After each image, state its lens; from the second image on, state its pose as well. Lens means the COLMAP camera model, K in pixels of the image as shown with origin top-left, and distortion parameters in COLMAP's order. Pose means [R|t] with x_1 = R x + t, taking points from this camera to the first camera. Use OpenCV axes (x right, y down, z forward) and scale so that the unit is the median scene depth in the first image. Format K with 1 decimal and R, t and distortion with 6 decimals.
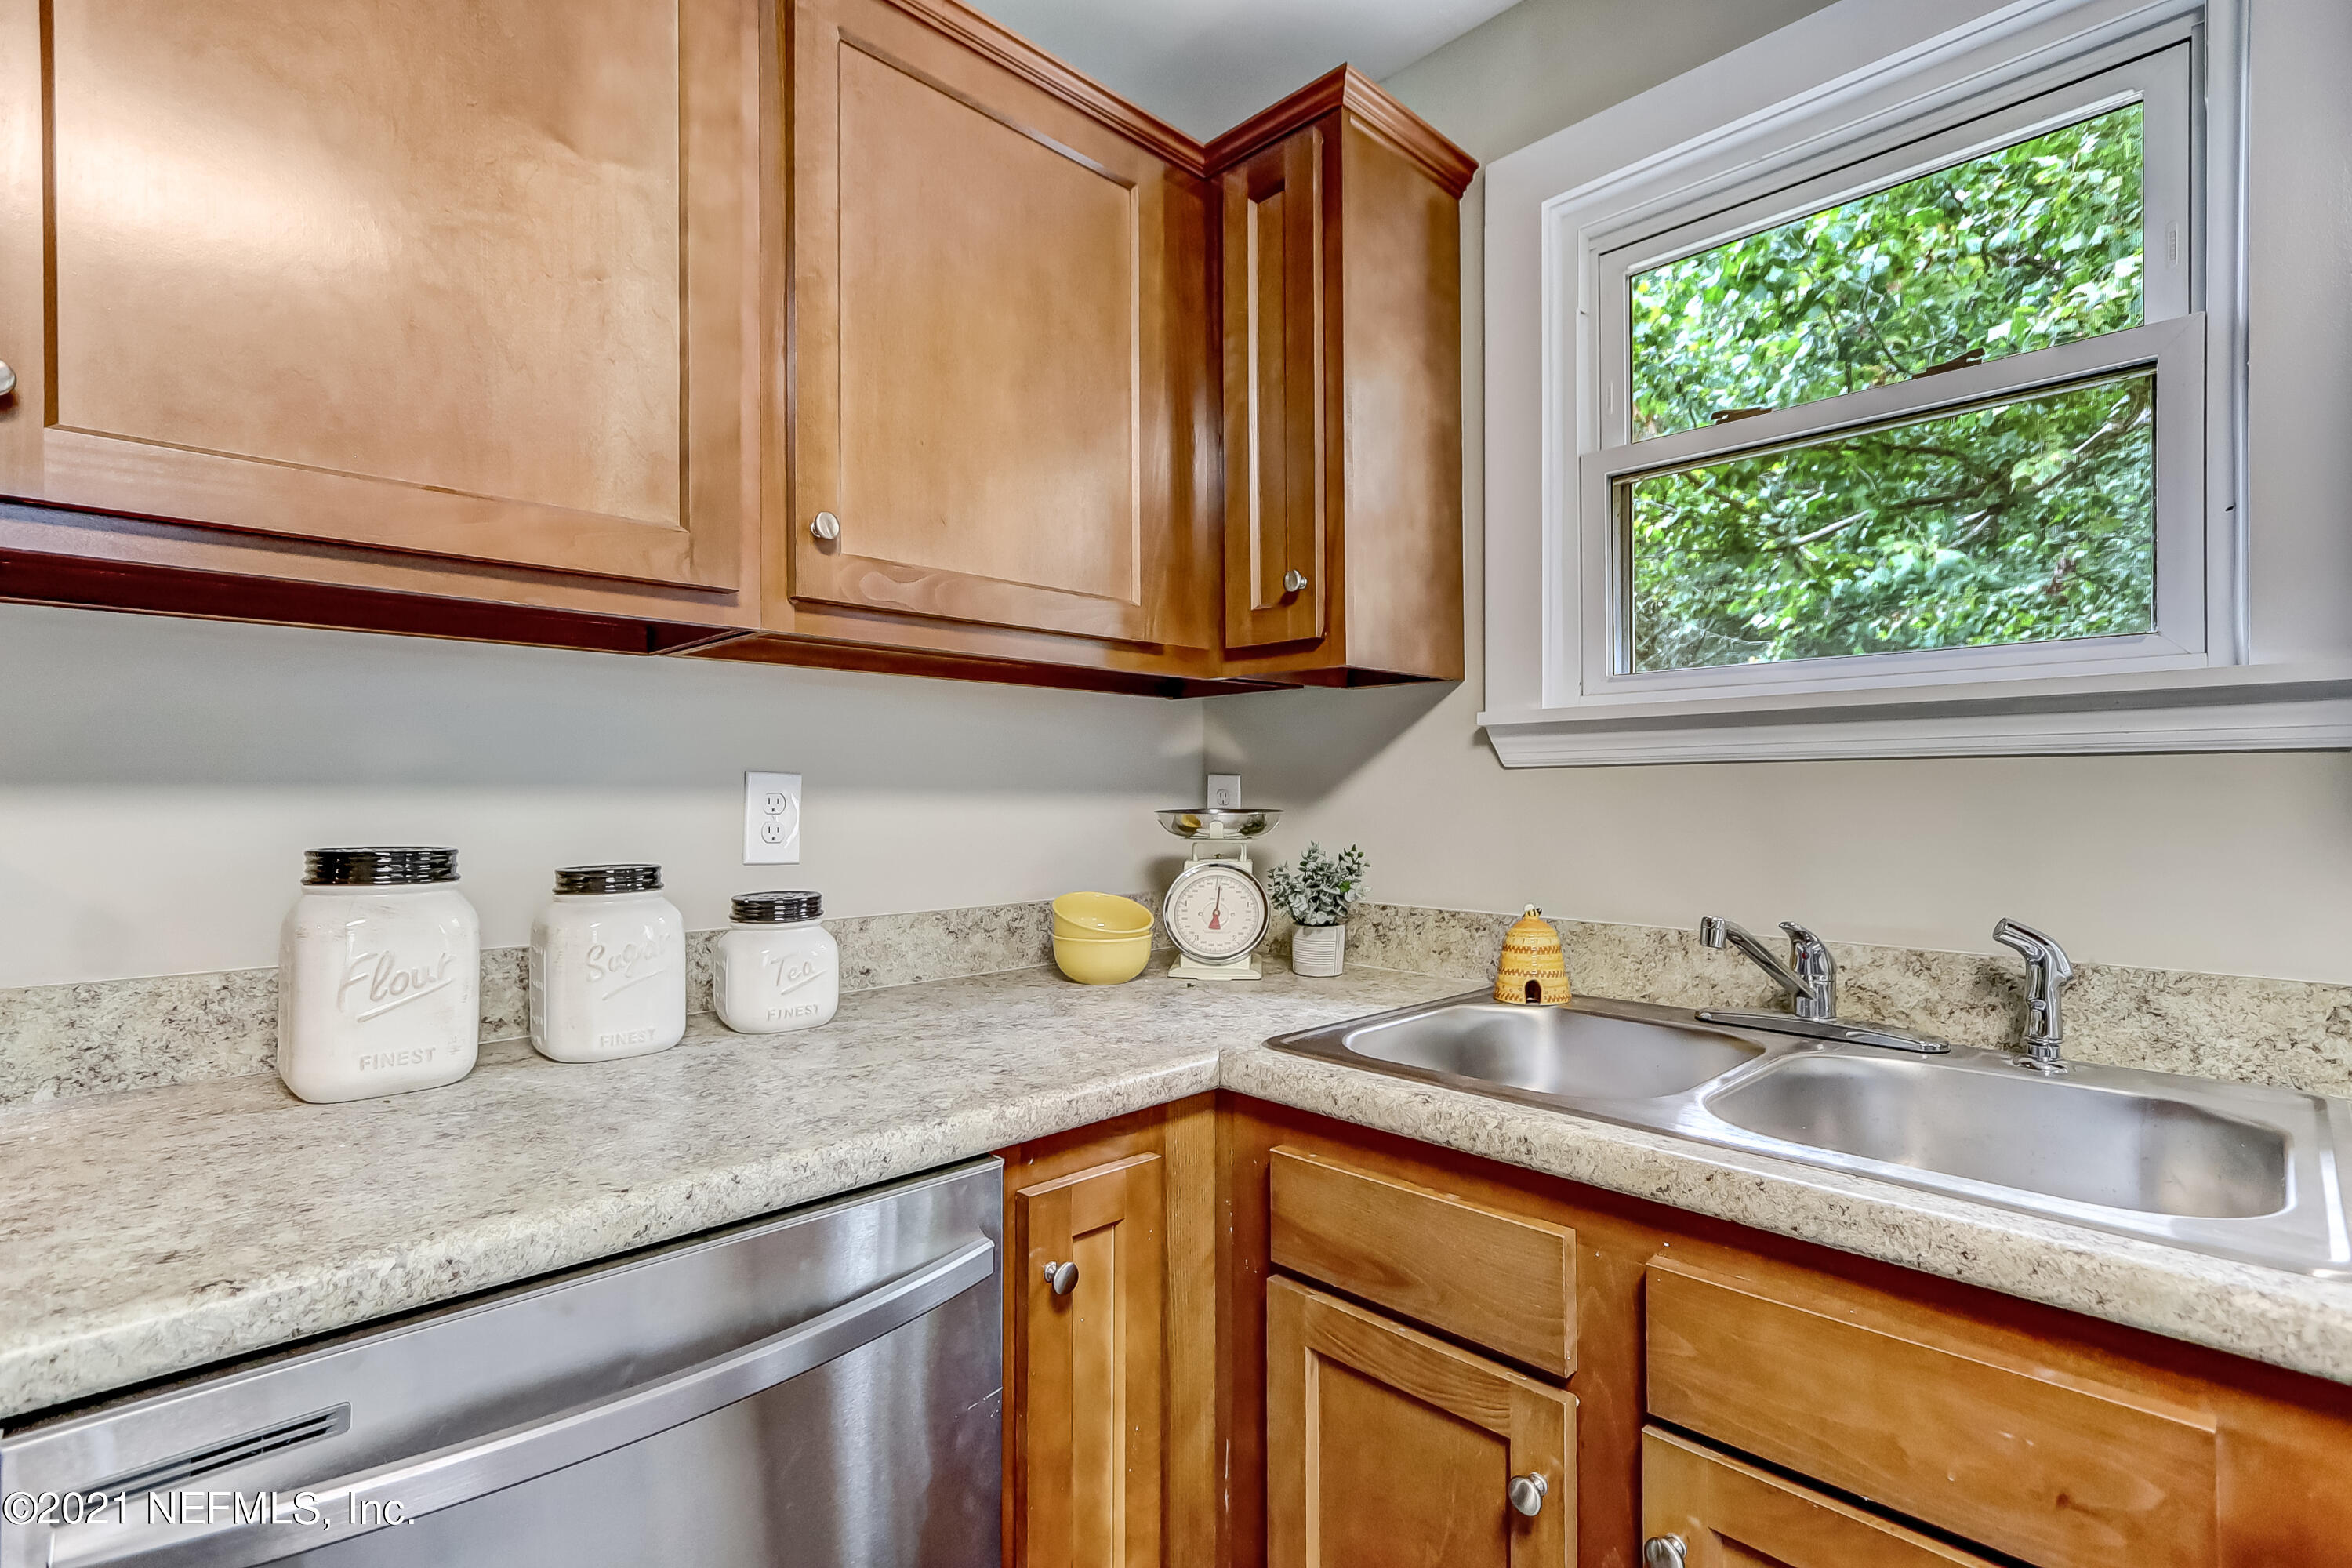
lens RADIAL K [[1085.0, 0, 1162.3], [0, 1085.0, 790.3], [0, 0, 1]] dist [0.004152, 0.001257]
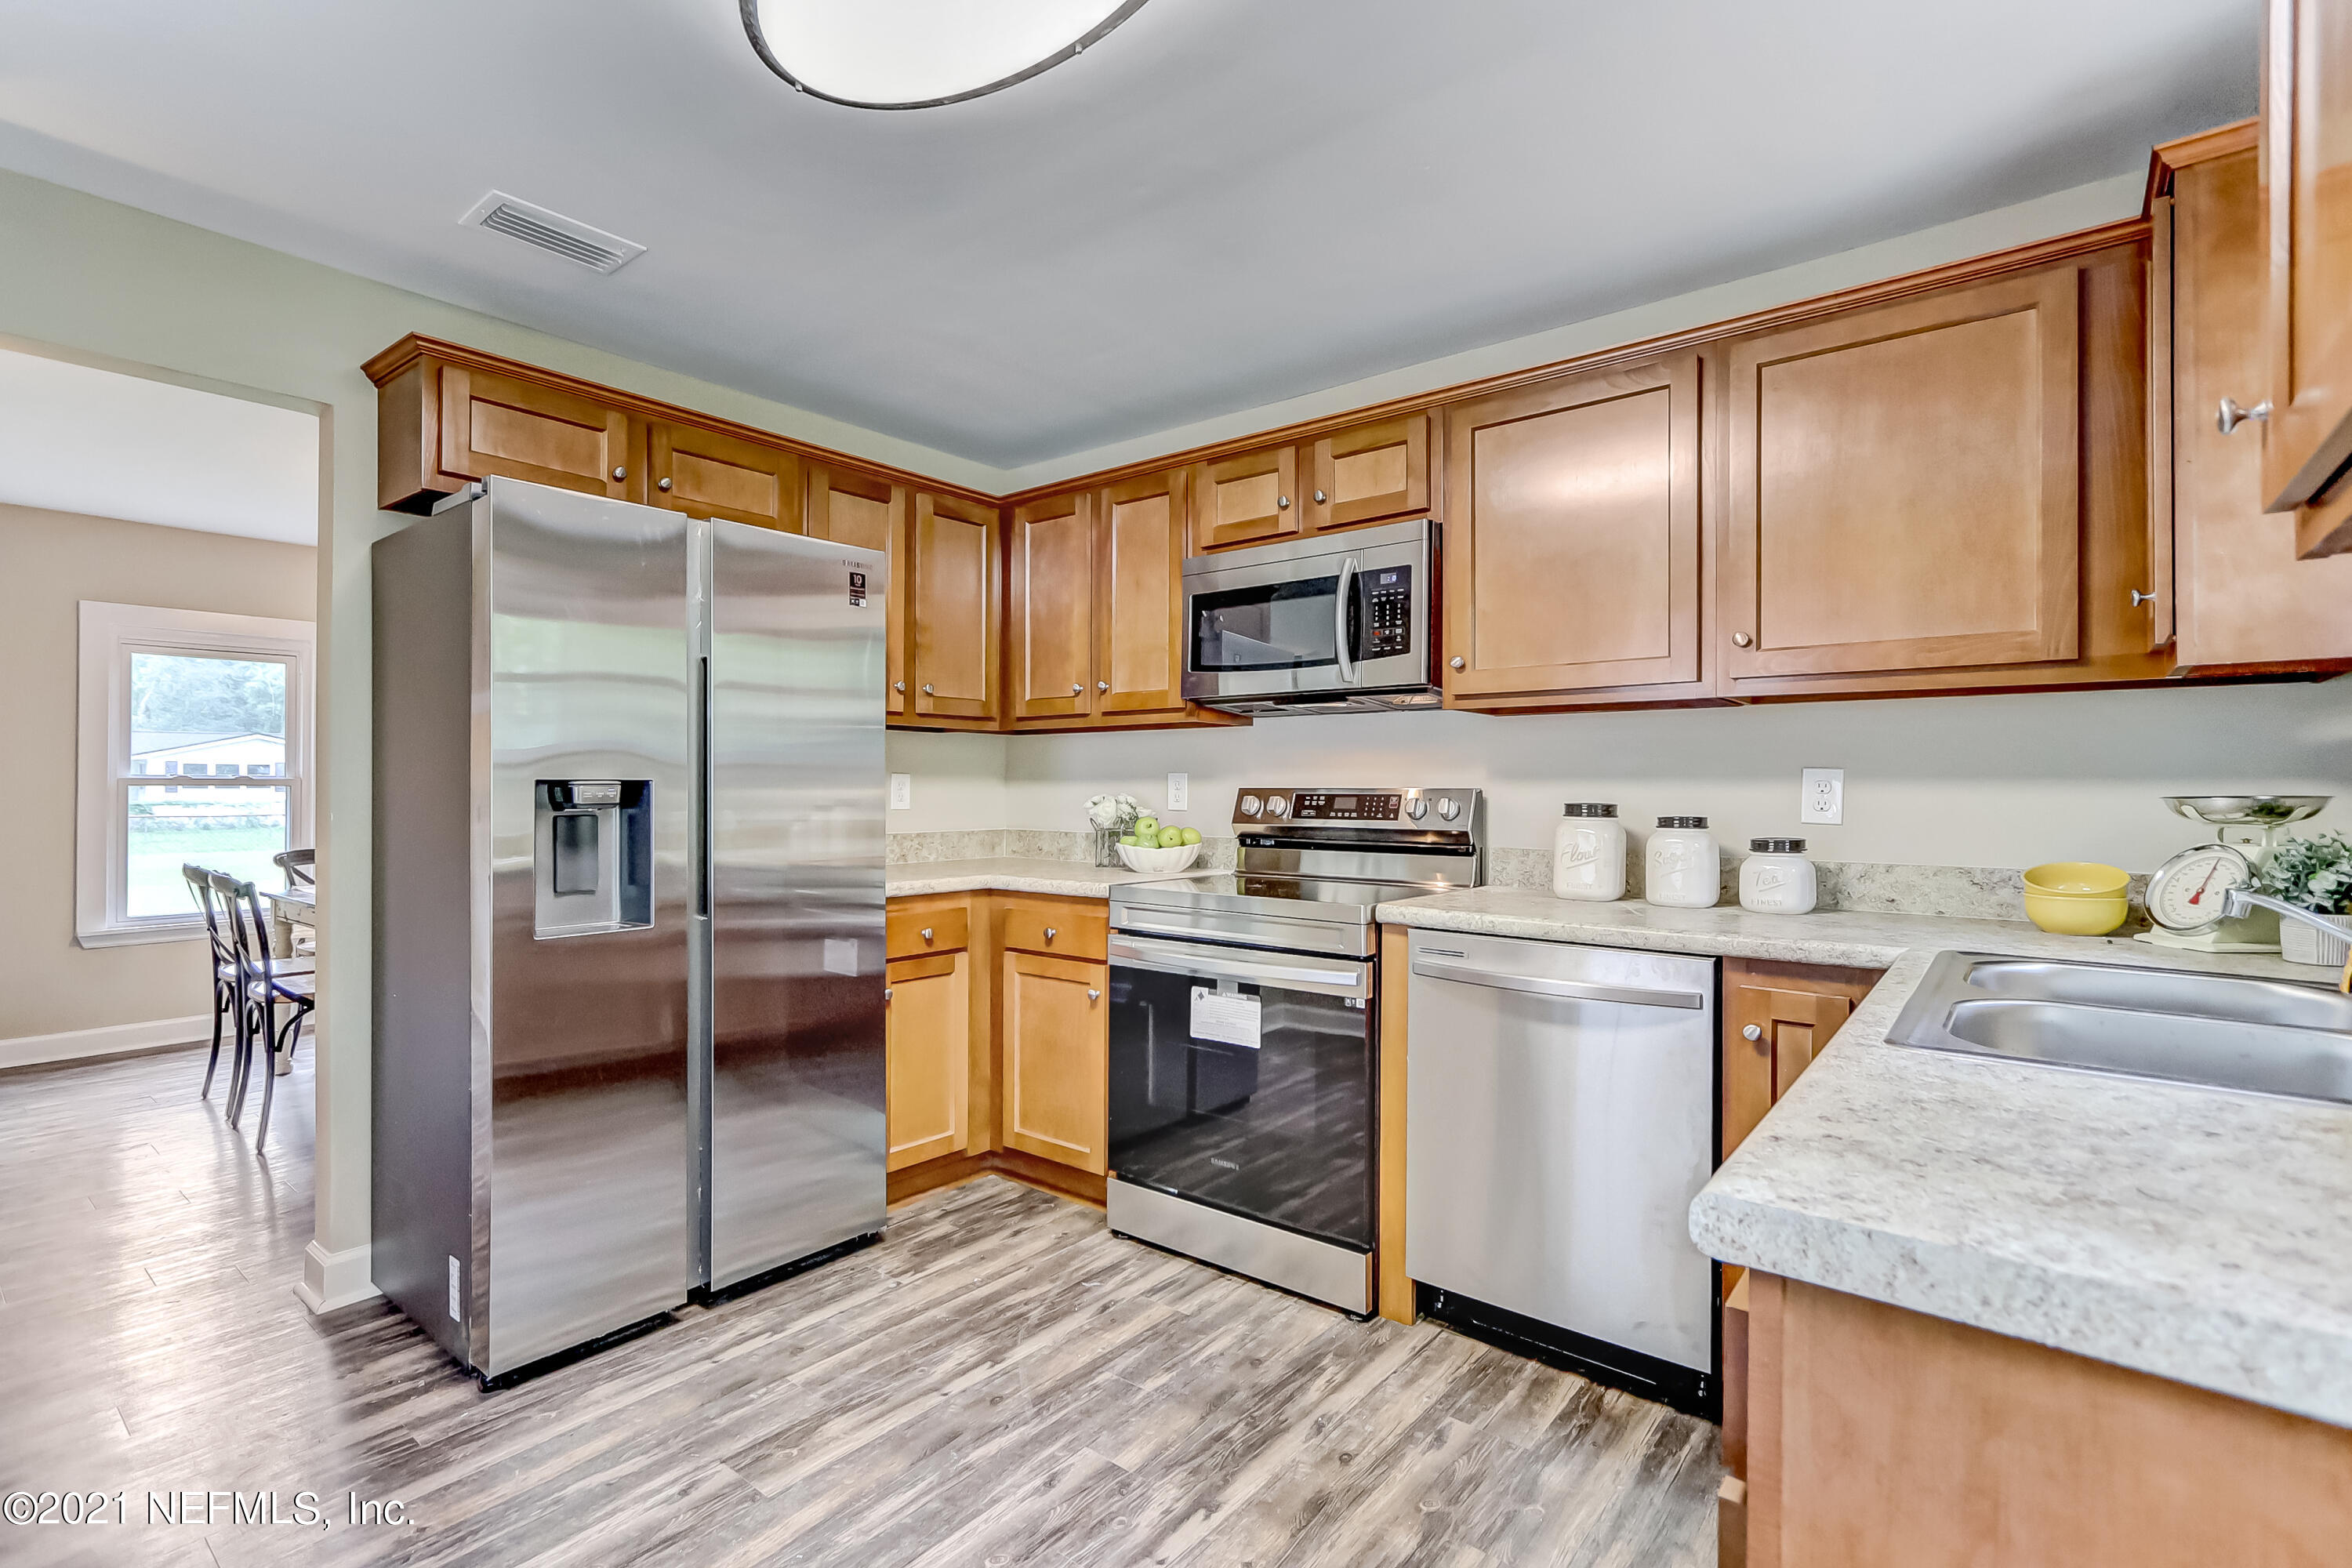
lens RADIAL K [[1085.0, 0, 1162.3], [0, 1085.0, 790.3], [0, 0, 1]] dist [0.004152, 0.001257]
pose [[0.126704, 0.008651, -0.991903, 1.586201], [0.002649, 0.999955, 0.009060, -0.000238], [0.991937, -0.003776, 0.126675, -0.266452]]
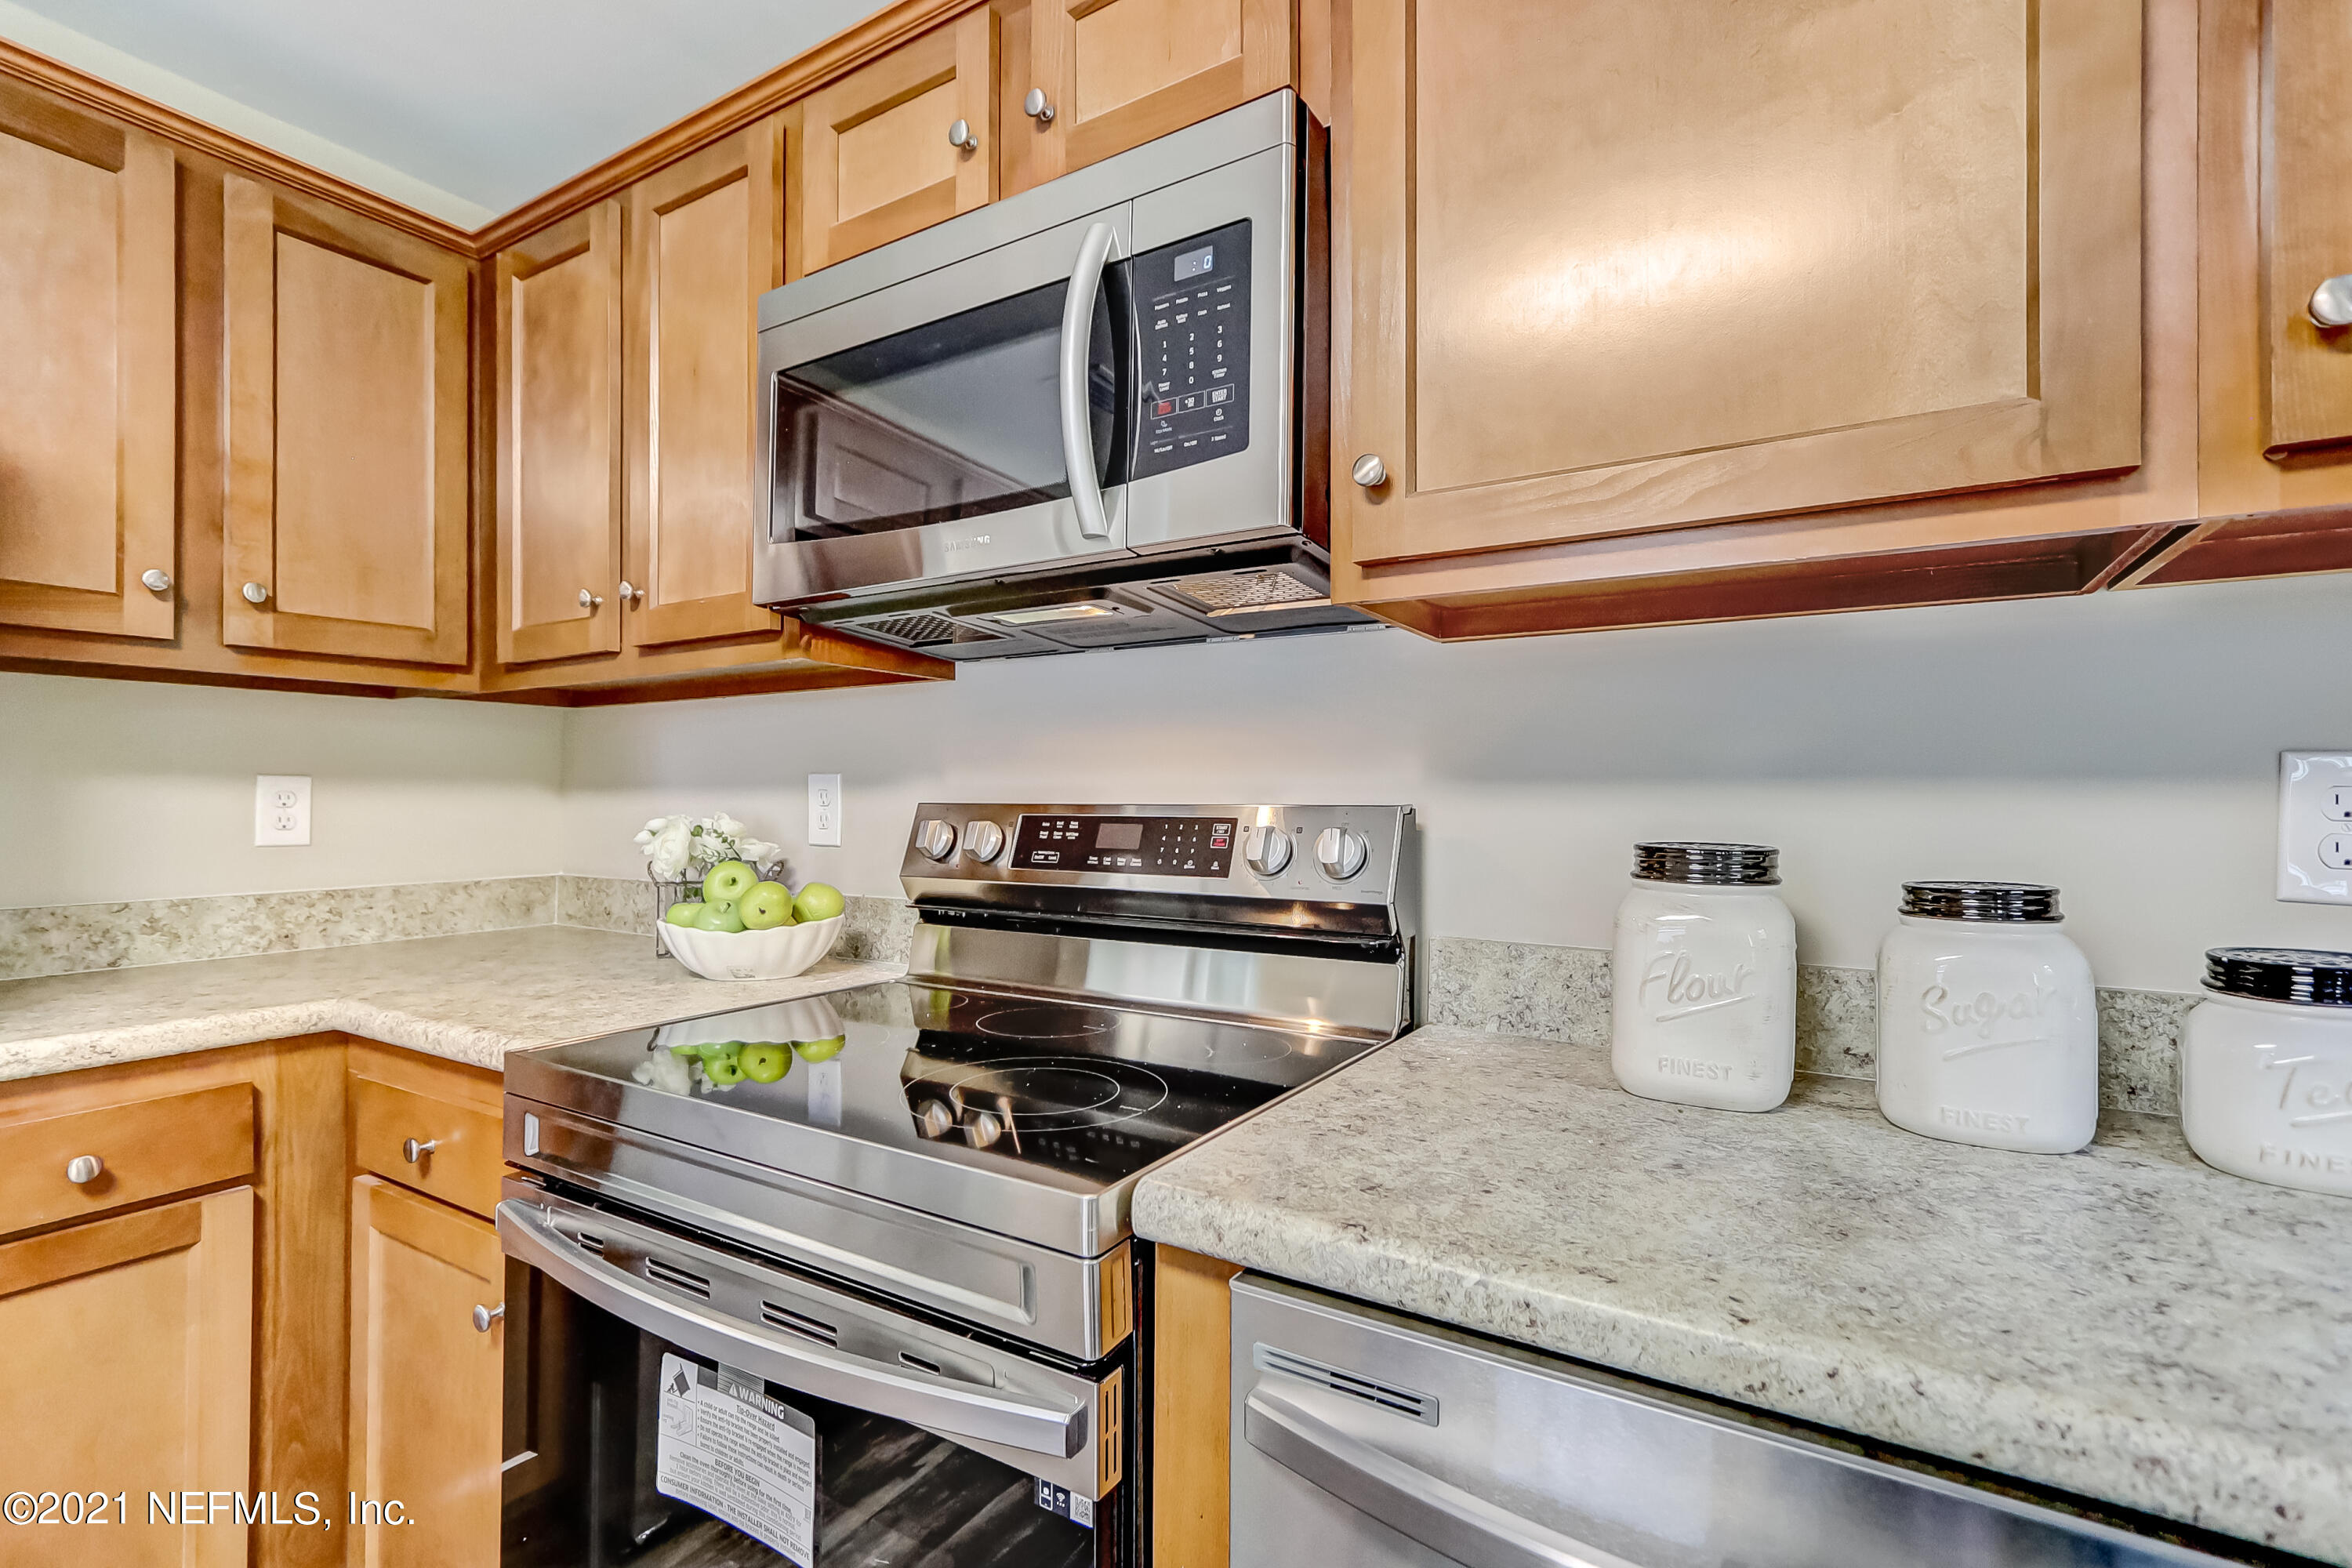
lens RADIAL K [[1085.0, 0, 1162.3], [0, 1085.0, 790.3], [0, 0, 1]] dist [0.004152, 0.001257]
pose [[0.244618, 0.000351, -0.969619, 0.091334], [0.003131, 0.999994, 0.001152, 0.002743], [0.969614, -0.003318, 0.244616, 0.306979]]
